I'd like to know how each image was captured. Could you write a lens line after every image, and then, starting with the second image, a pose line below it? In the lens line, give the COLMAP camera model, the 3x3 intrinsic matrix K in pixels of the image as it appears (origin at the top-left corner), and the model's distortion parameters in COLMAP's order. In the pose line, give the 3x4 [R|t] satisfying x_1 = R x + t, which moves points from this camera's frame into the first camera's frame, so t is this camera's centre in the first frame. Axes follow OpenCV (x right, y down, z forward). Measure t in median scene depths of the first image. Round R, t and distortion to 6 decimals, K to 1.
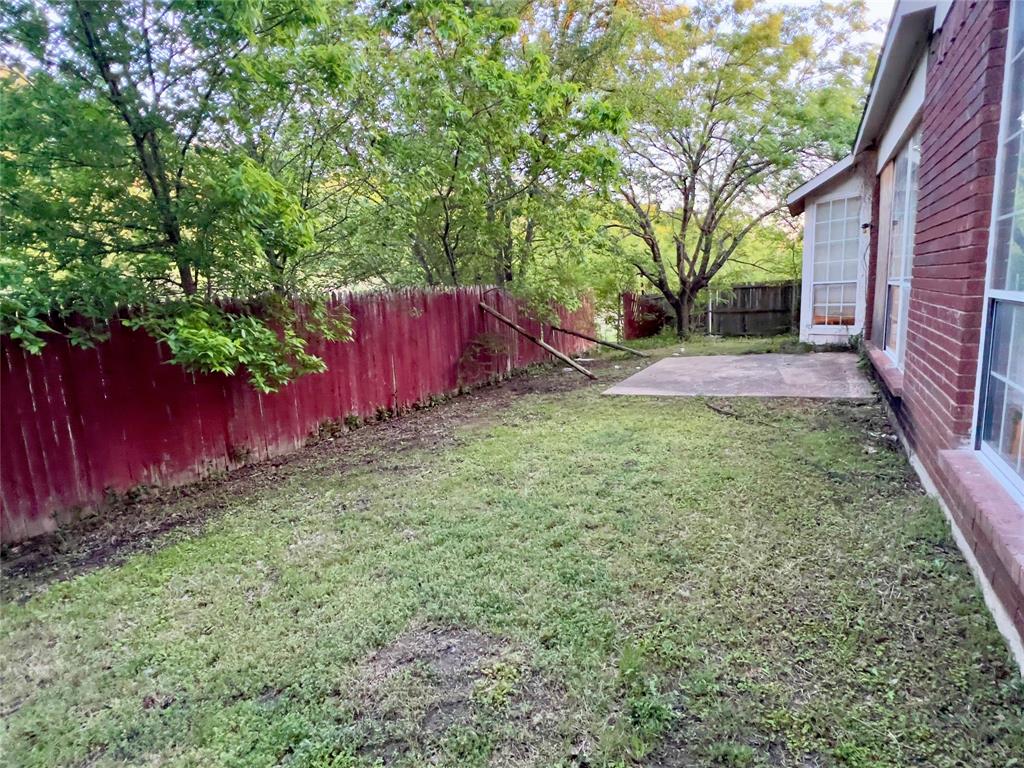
lens RADIAL K [[516.3, 0, 511.4], [0, 516.3, 393.5], [0, 0, 1]] dist [0.000842, -0.000332]
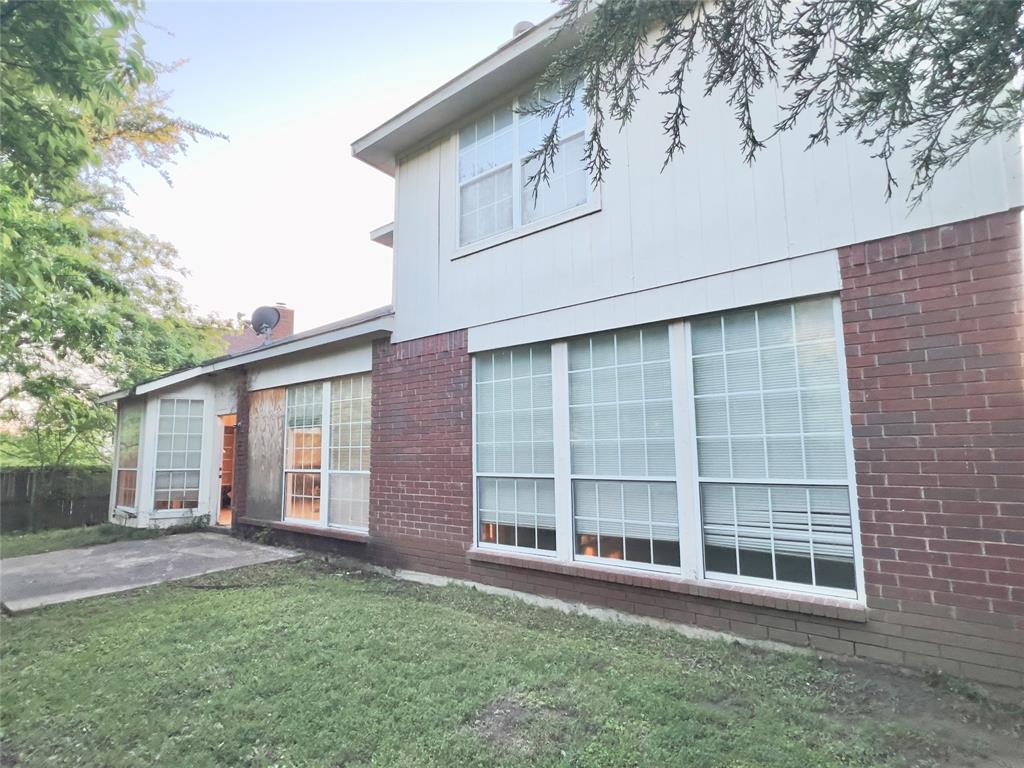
lens RADIAL K [[516.3, 0, 511.4], [0, 516.3, 393.5], [0, 0, 1]] dist [0.000842, -0.000332]
pose [[0.148790, 0.177760, 0.972761, -0.395242], [0.186396, 0.961035, -0.204128, -0.012496], [-0.971143, 0.211691, 0.109858, 0.152094]]
